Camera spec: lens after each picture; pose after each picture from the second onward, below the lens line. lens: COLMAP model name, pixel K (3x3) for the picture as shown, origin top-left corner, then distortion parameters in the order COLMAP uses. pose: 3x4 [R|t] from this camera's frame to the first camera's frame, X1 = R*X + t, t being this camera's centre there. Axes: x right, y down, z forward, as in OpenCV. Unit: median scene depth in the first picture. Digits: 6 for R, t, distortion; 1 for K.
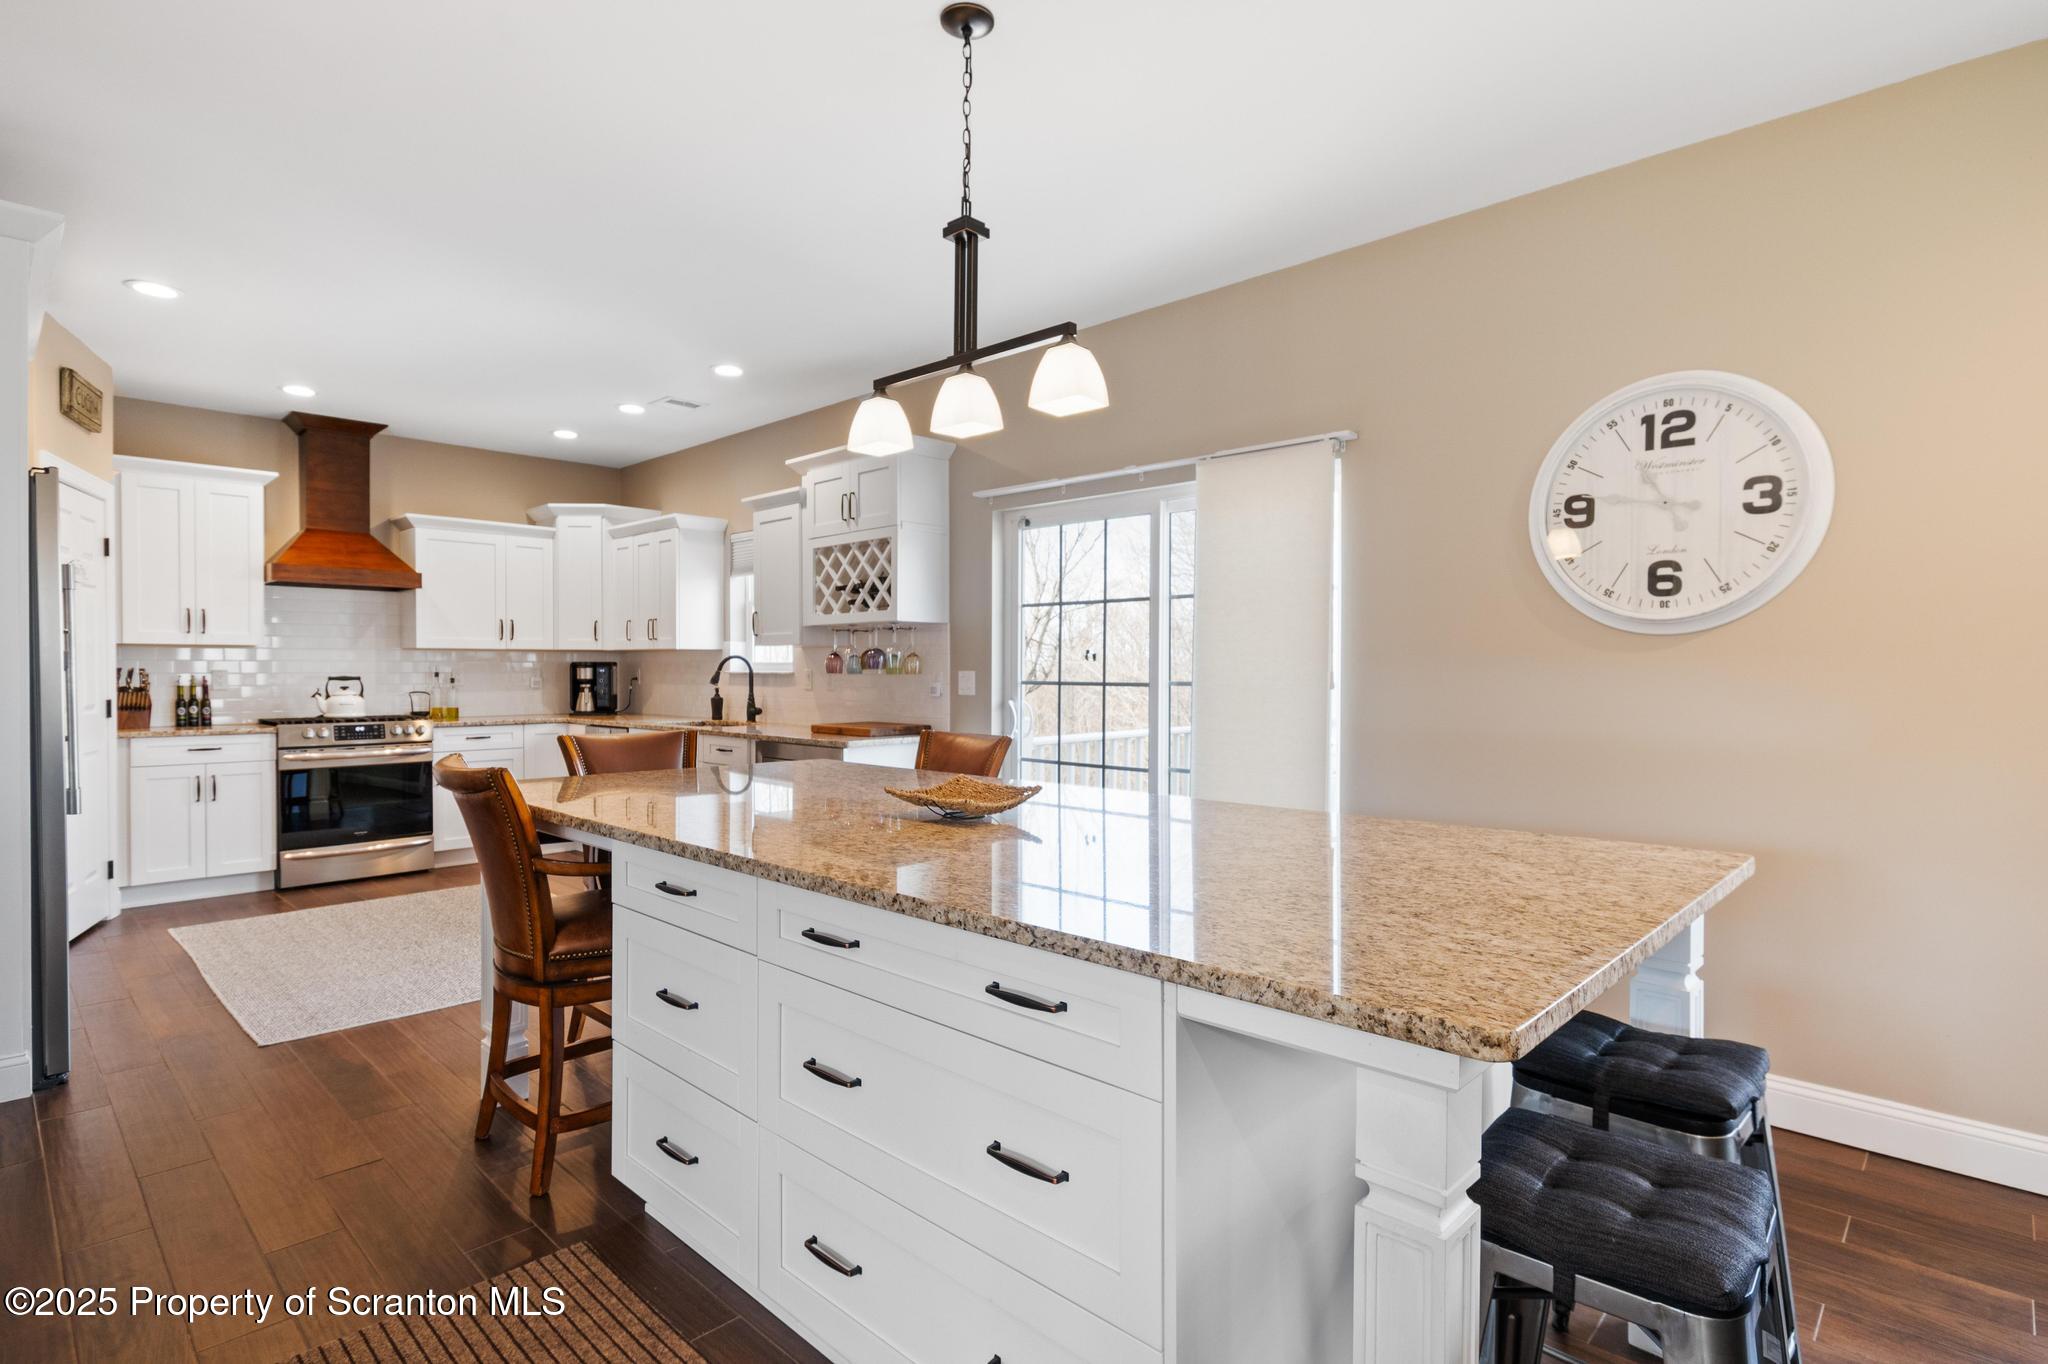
lens RADIAL K [[1012.5, 0, 1039.0], [0, 1012.5, 686.2], [0, 0, 1]] dist [0.003220, -0.003368]
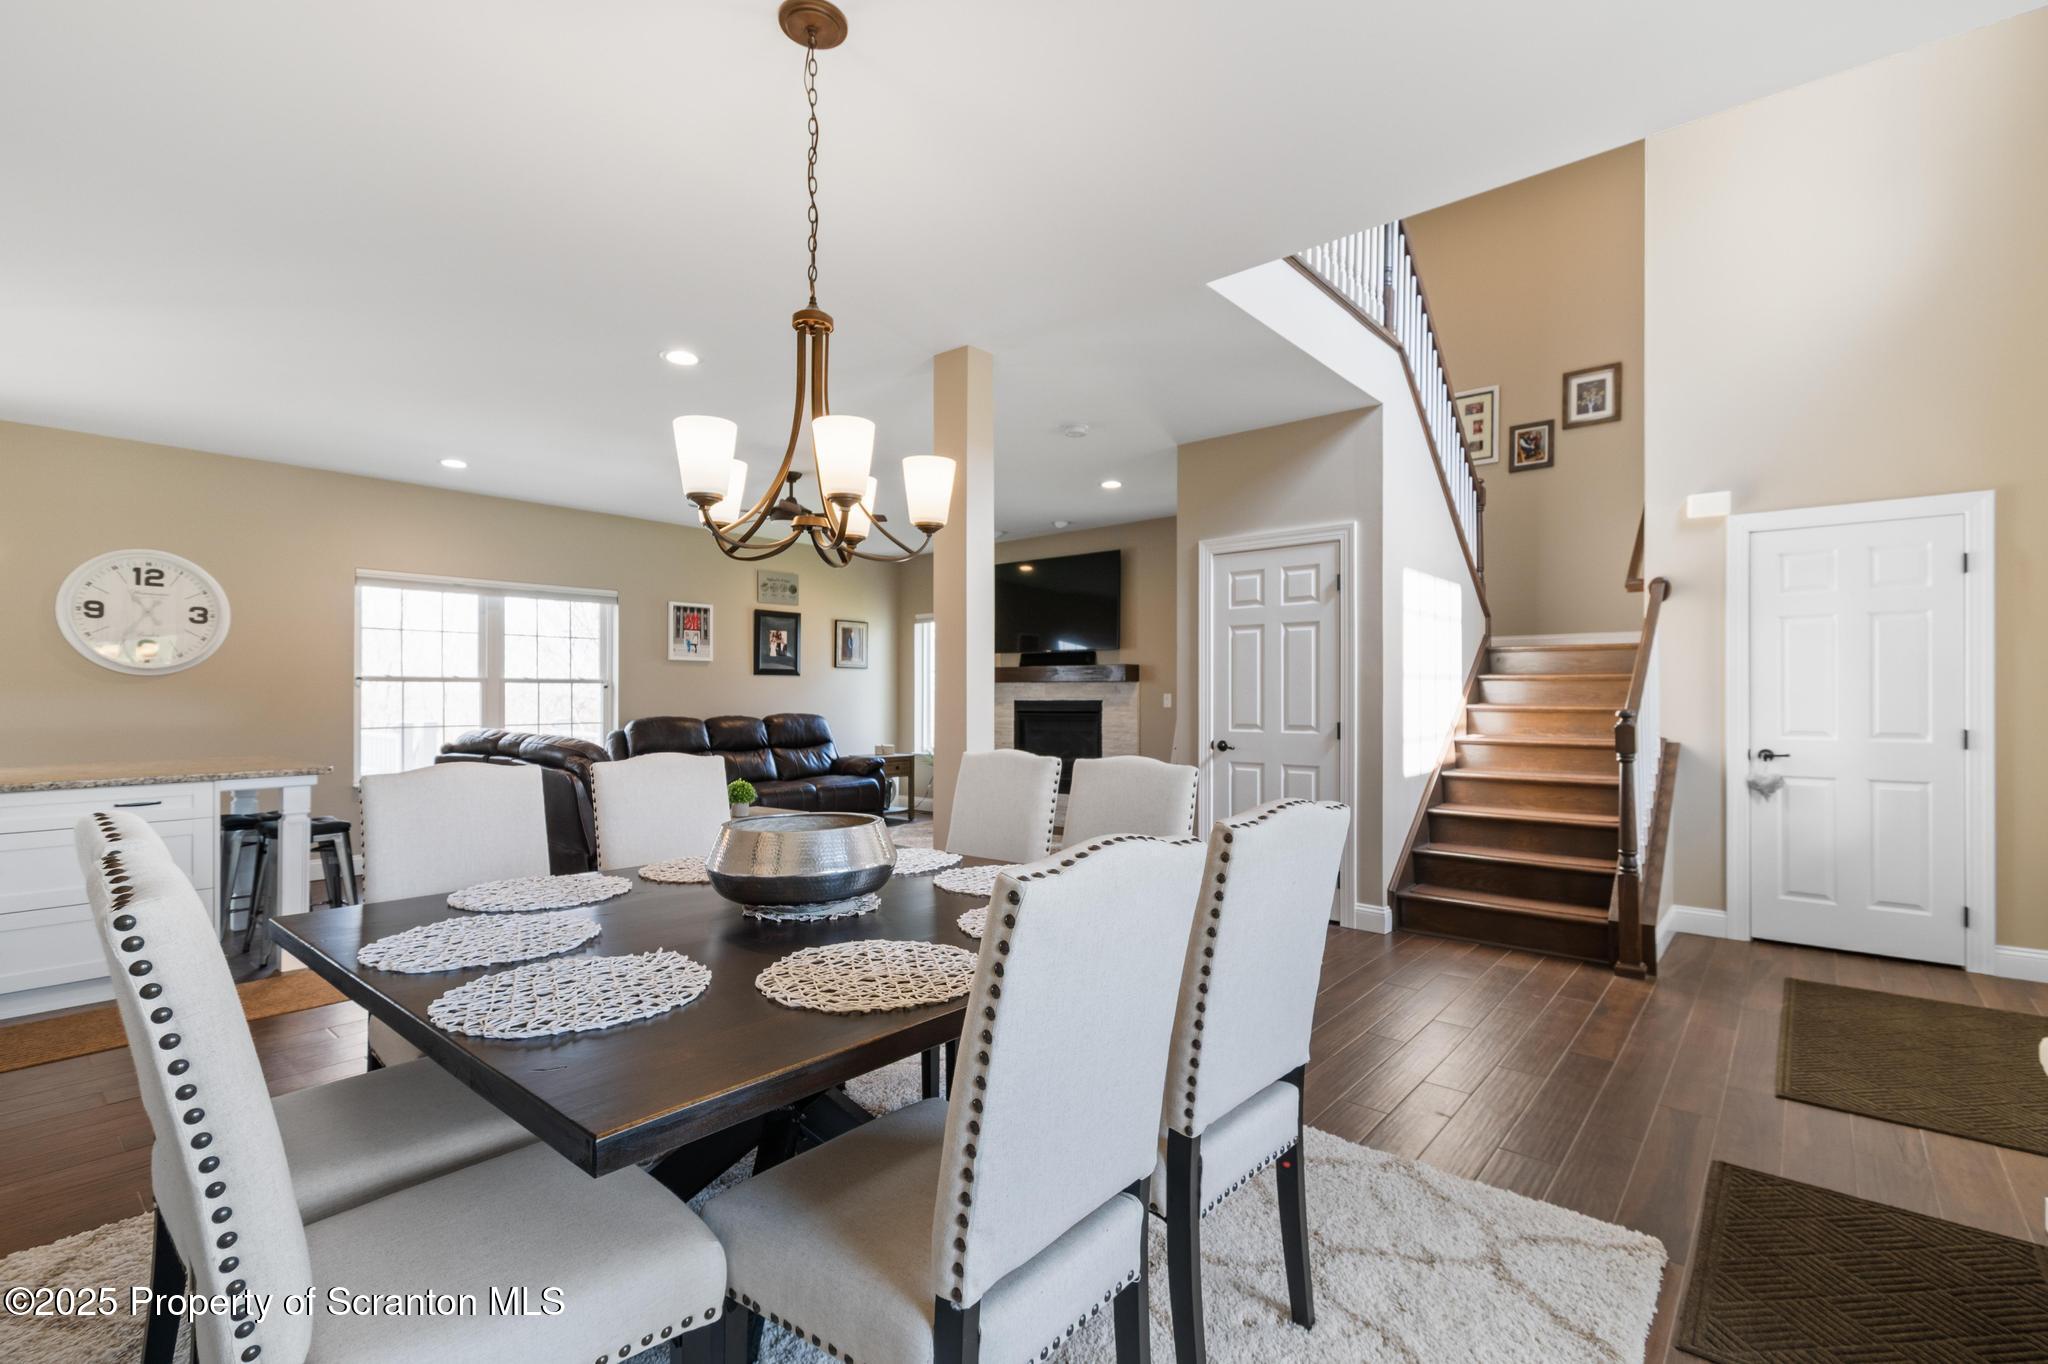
lens RADIAL K [[901.6, 0, 1033.1], [0, 901.6, 692.1], [0, 0, 1]] dist [0.003949, -0.002097]
pose [[-0.062934, -0.000216, 0.998018, -0.752496], [0.007181, 0.999974, 0.000669, -0.002339], [-0.997992, 0.007209, -0.062930, -0.389869]]
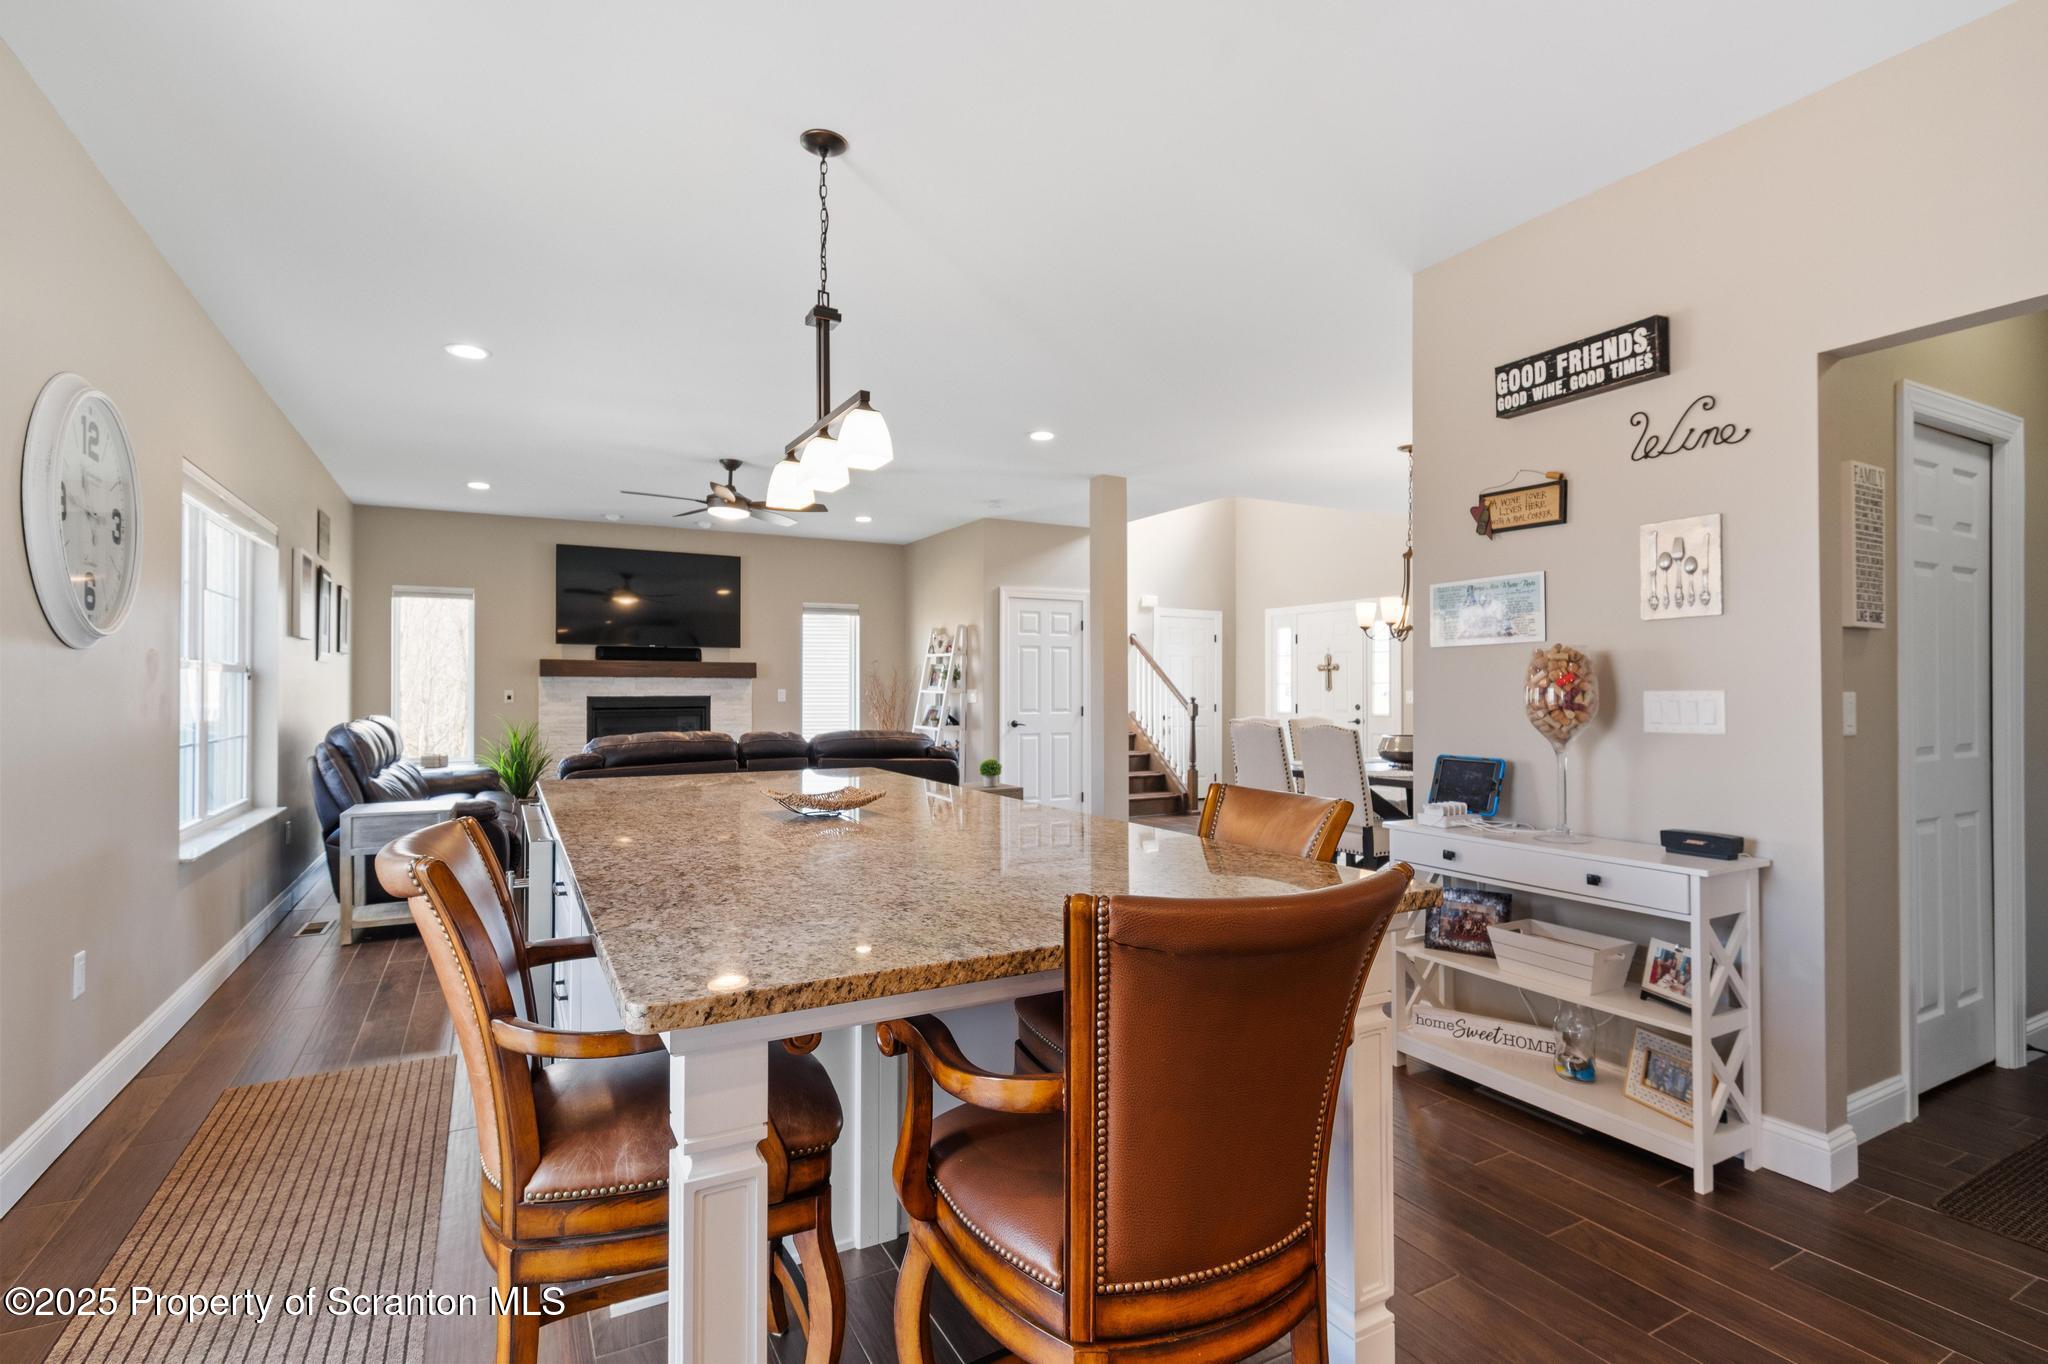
lens RADIAL K [[981.8, 0, 1044.7], [0, 981.8, 687.5], [0, 0, 1]] dist [-0.004483, 0.000116]
pose [[-0.955605, -0.001734, 0.294646, -0.306107], [-0.000088, 0.999984, 0.005601, -0.011037], [-0.294651, 0.005326, -0.955590, 0.909531]]
